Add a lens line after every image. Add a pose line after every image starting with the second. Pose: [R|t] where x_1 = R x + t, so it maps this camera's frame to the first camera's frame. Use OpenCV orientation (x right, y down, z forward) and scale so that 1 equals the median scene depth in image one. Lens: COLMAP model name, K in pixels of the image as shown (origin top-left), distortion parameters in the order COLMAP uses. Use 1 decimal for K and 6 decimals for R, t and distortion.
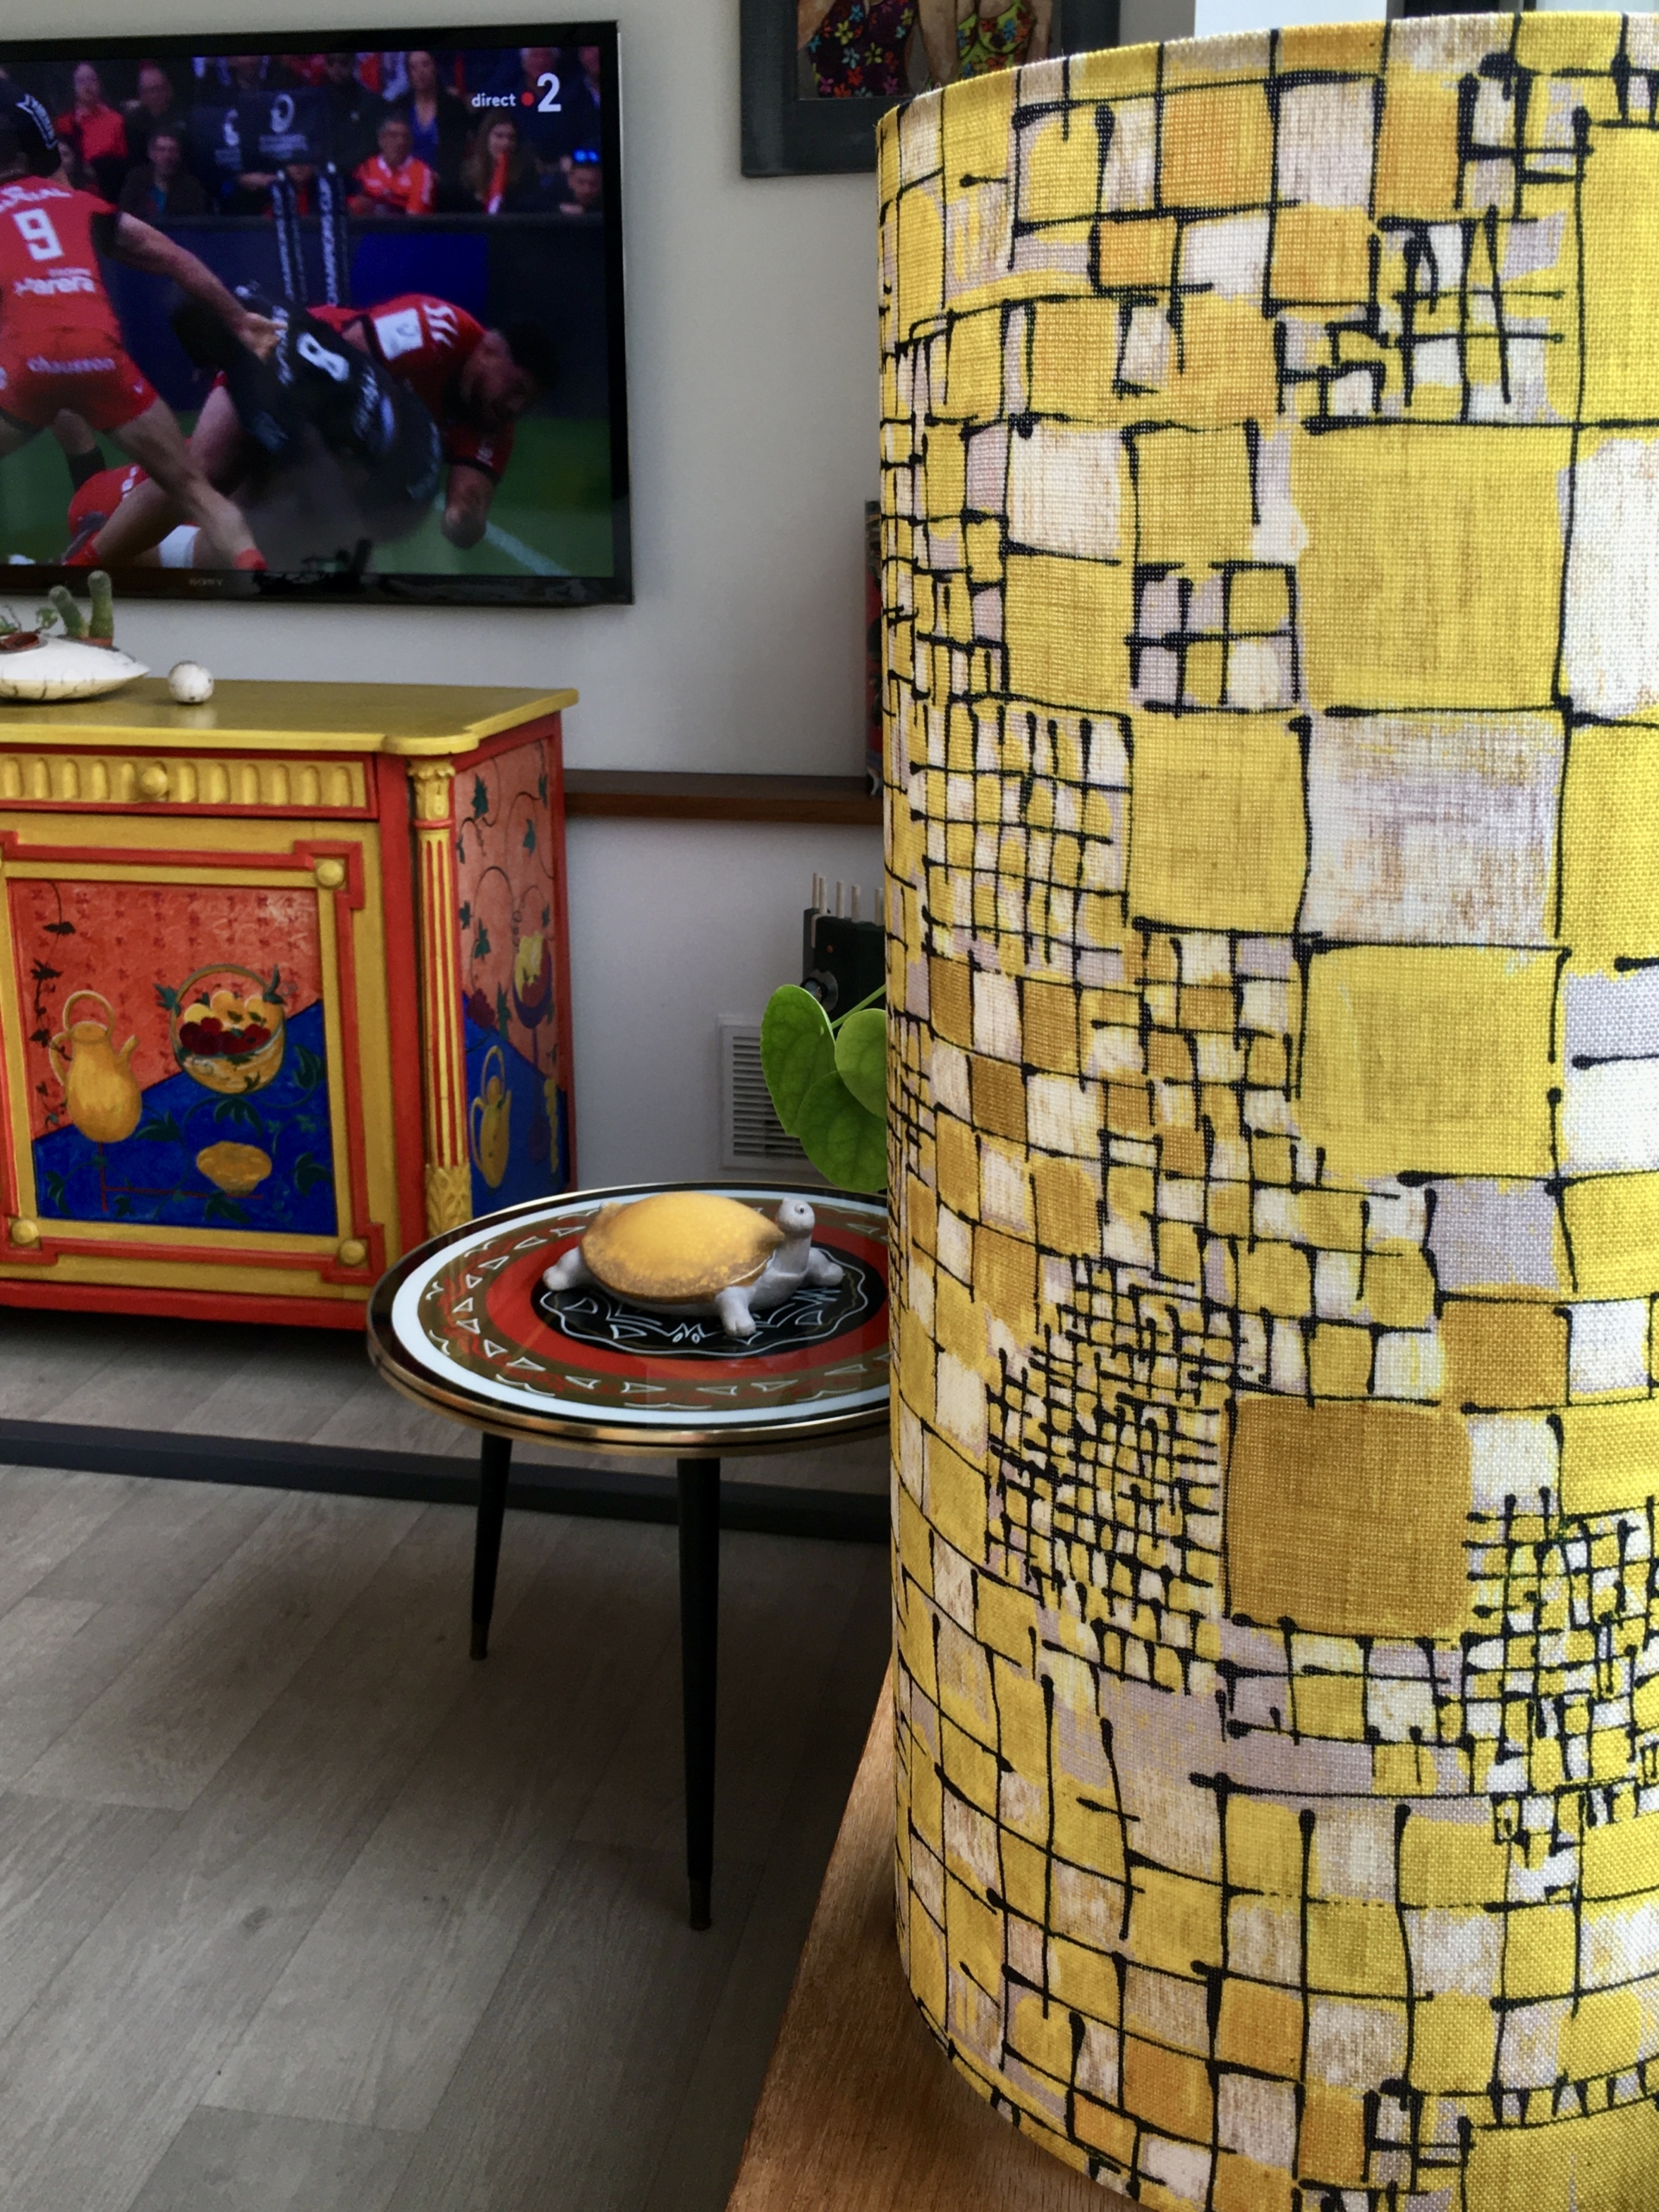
lens RADIAL K [[2145.5, 0, 865.3], [0, 2145.5, 981.0], [0, 0, 1]] dist [0.039924, 0.000000]
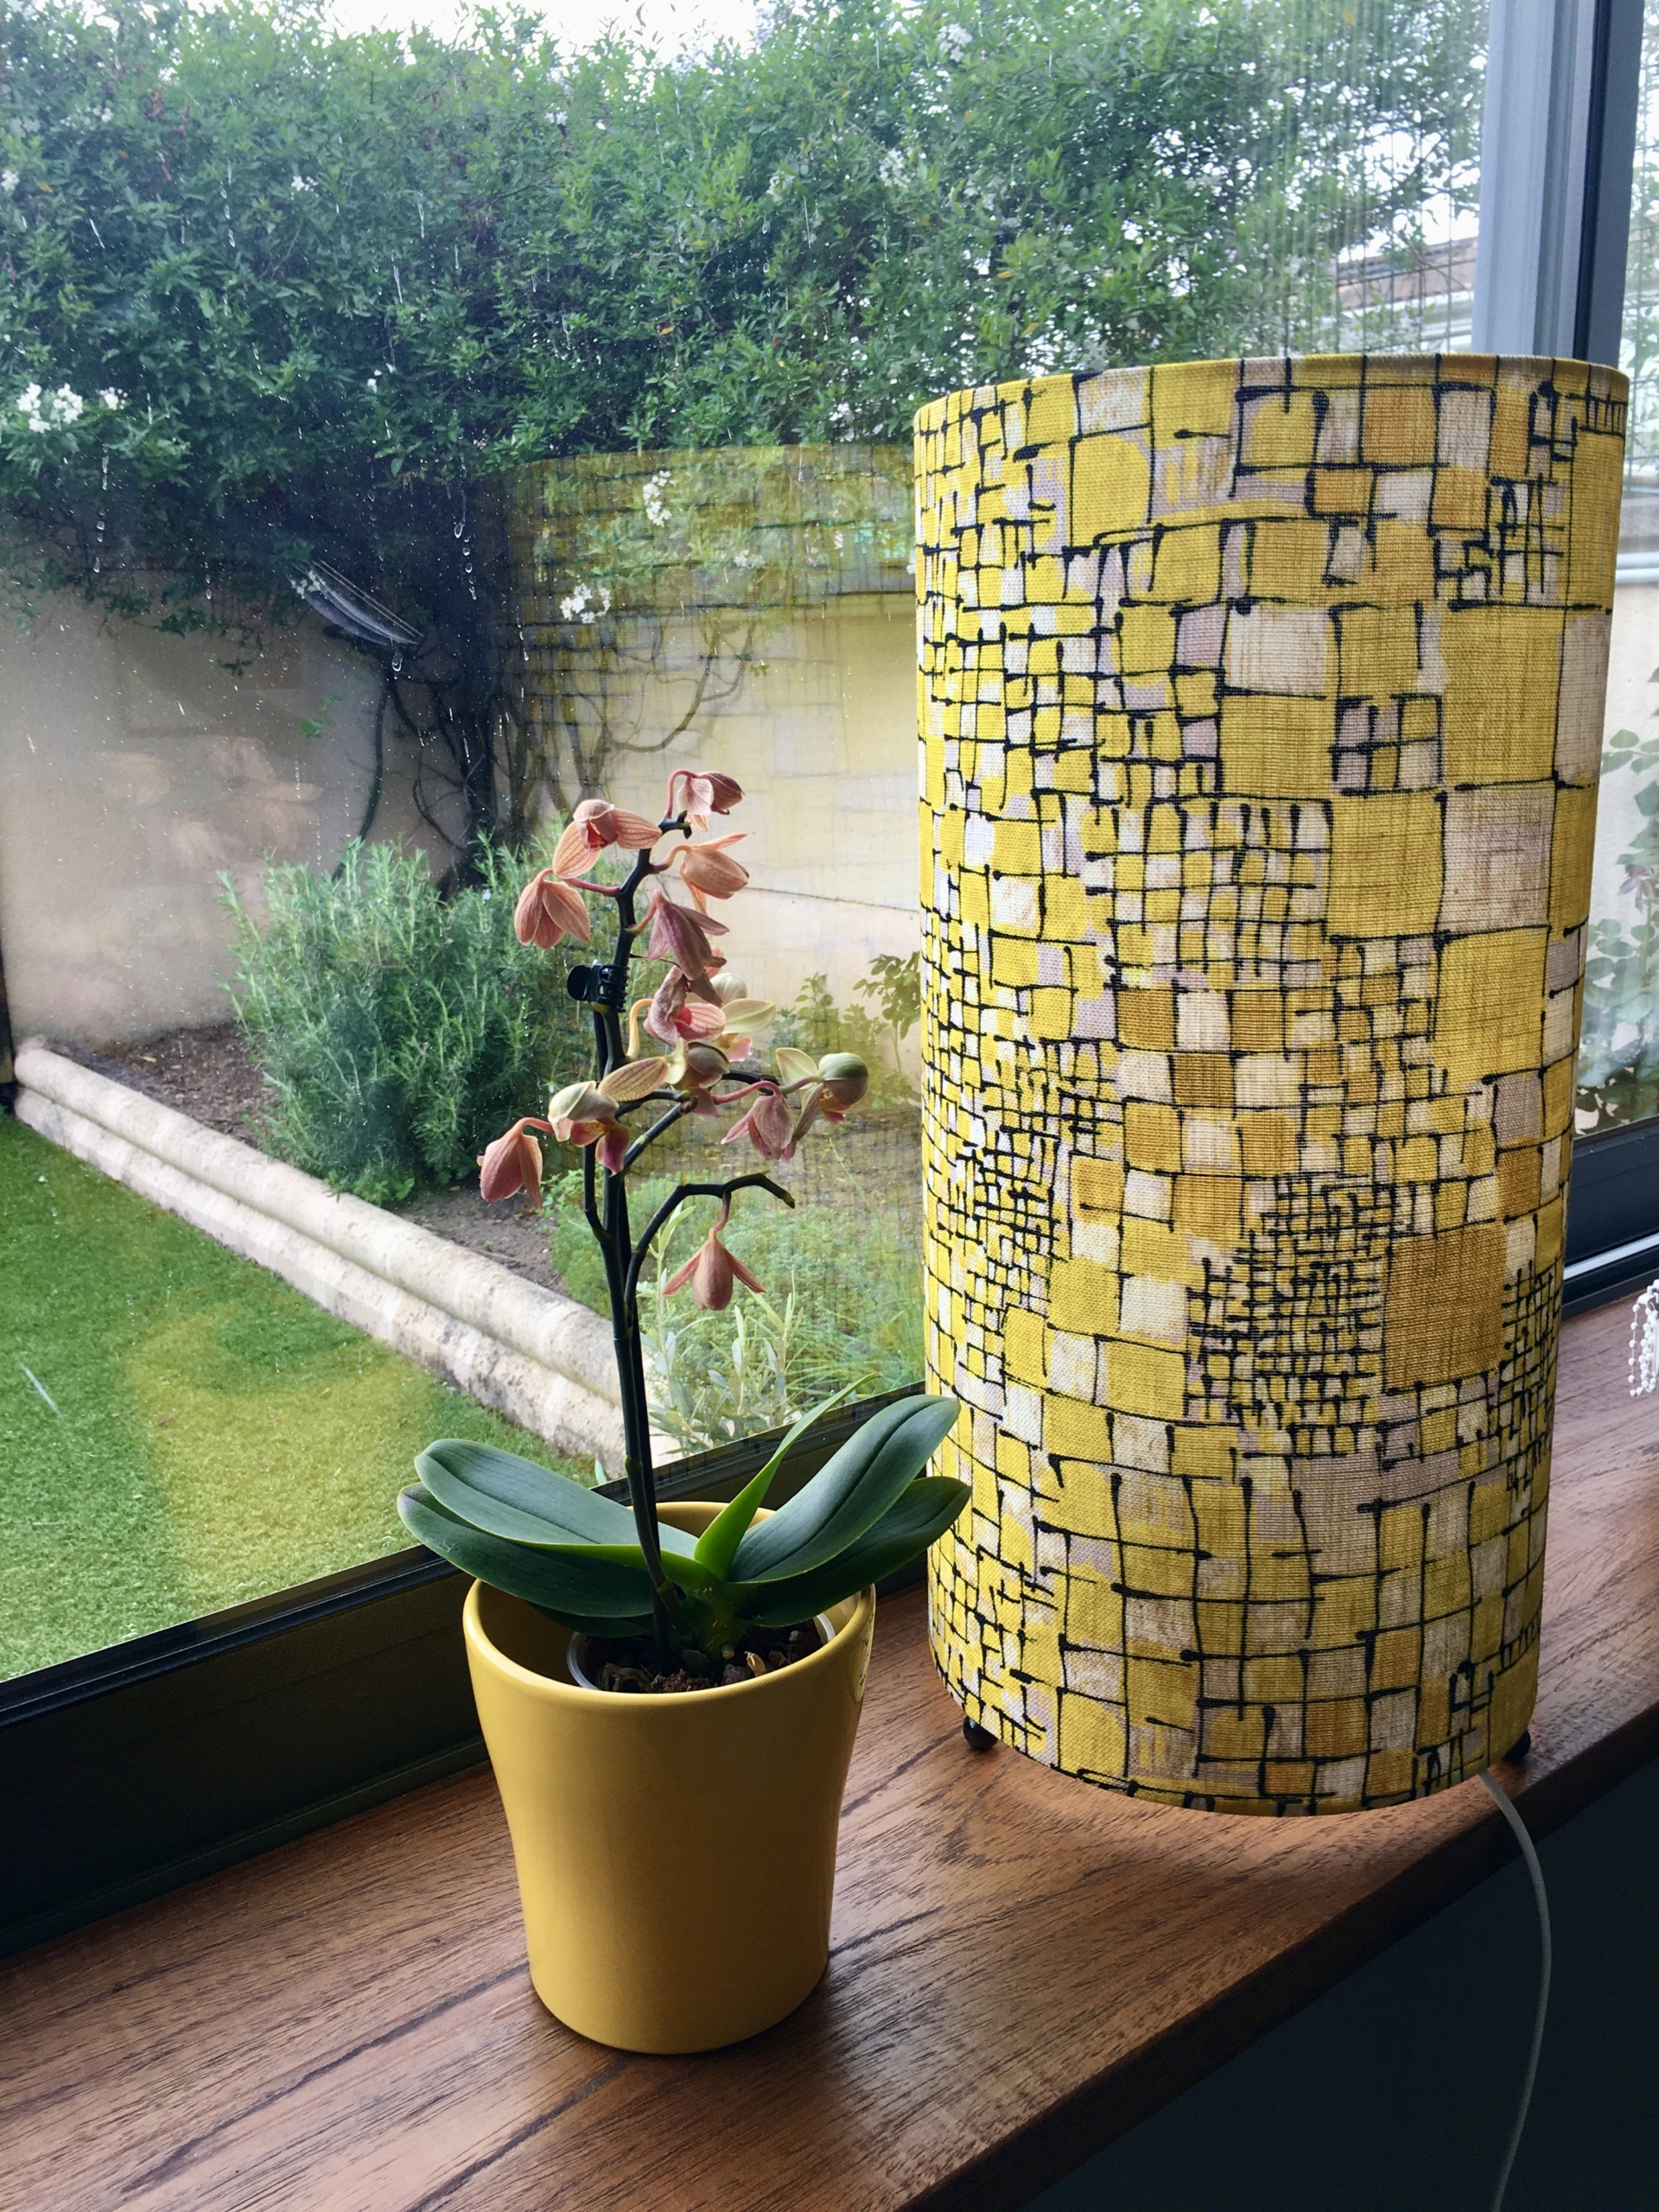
lens RADIAL K [[1868.1, 0, 831.5], [0, 1868.1, 1110.0], [0, 0, 1]] dist [0.062571, -0.058410]
pose [[0.804220, -0.144874, 0.576404, -0.904869], [0.145422, 0.988323, 0.045507, -0.019445], [-0.576266, 0.047224, 0.815897, 0.136344]]
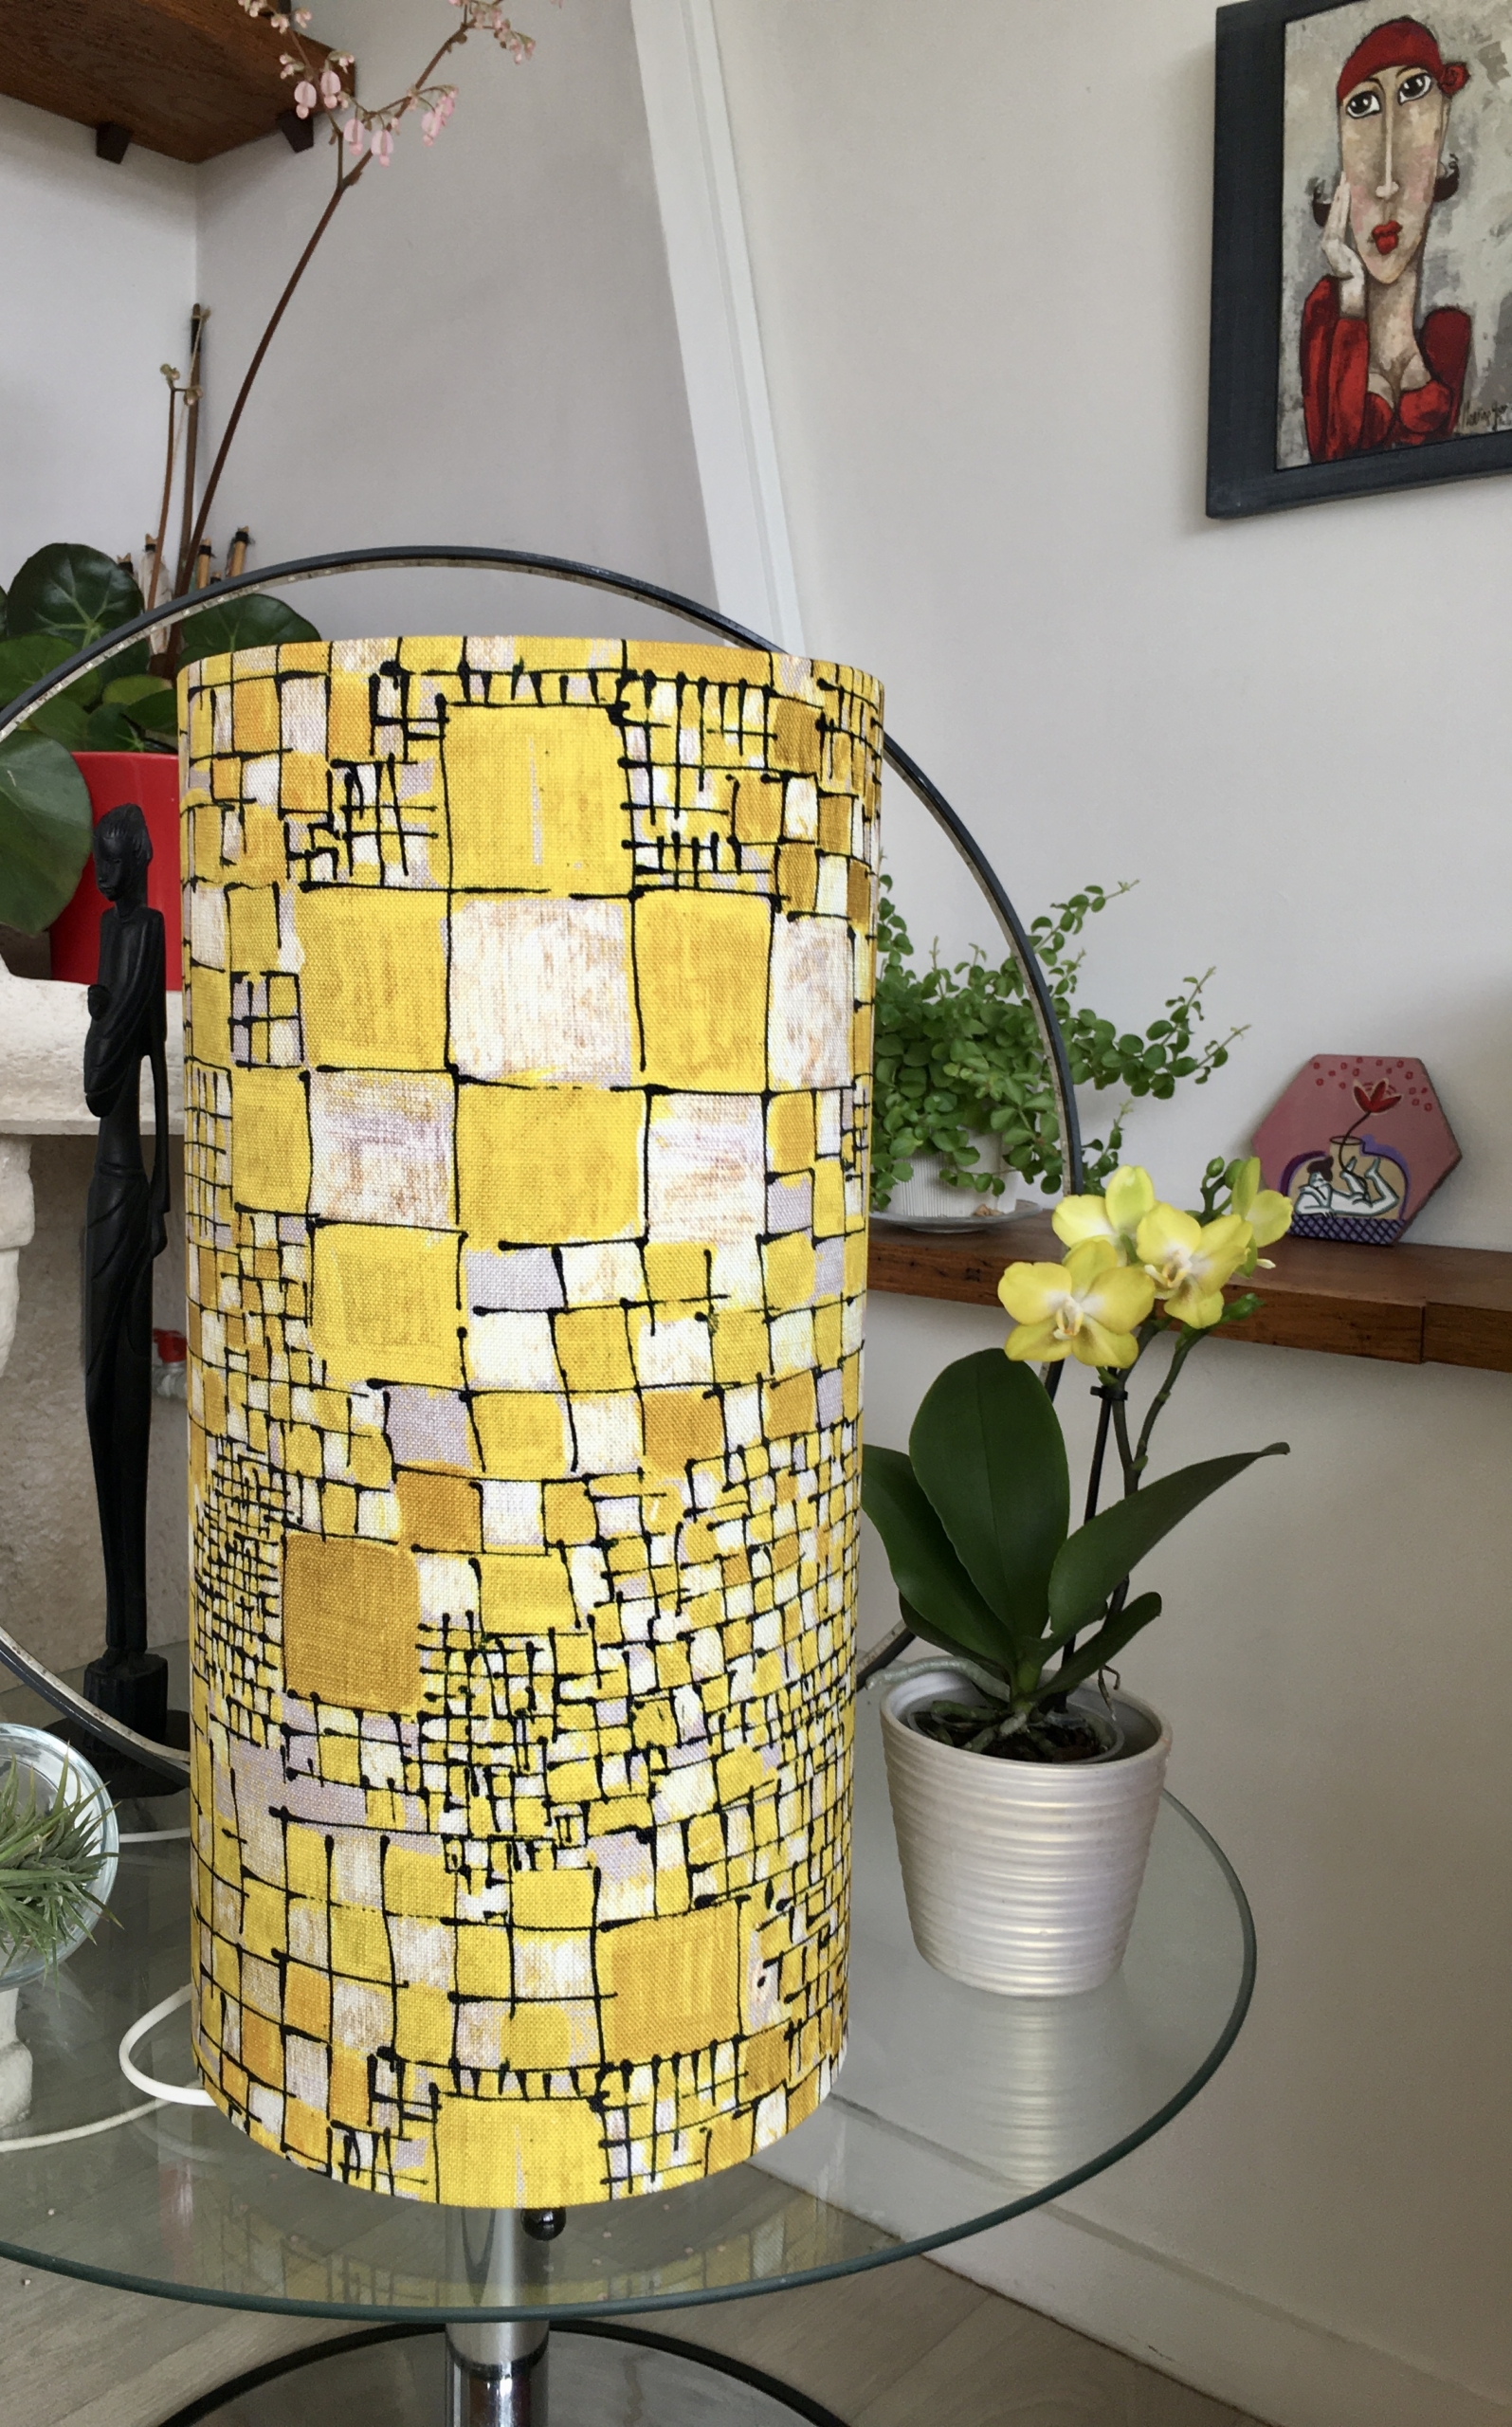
lens RADIAL K [[2049.0, 0, 625.2], [0, 2049.0, 1222.0], [0, 0, 1]] dist [0.072617, -0.069562]
pose [[0.971792, 0.053996, -0.229574, 0.710111], [-0.077054, 0.992710, -0.092684, 0.094739], [0.222896, 0.107759, 0.968868, -0.334680]]
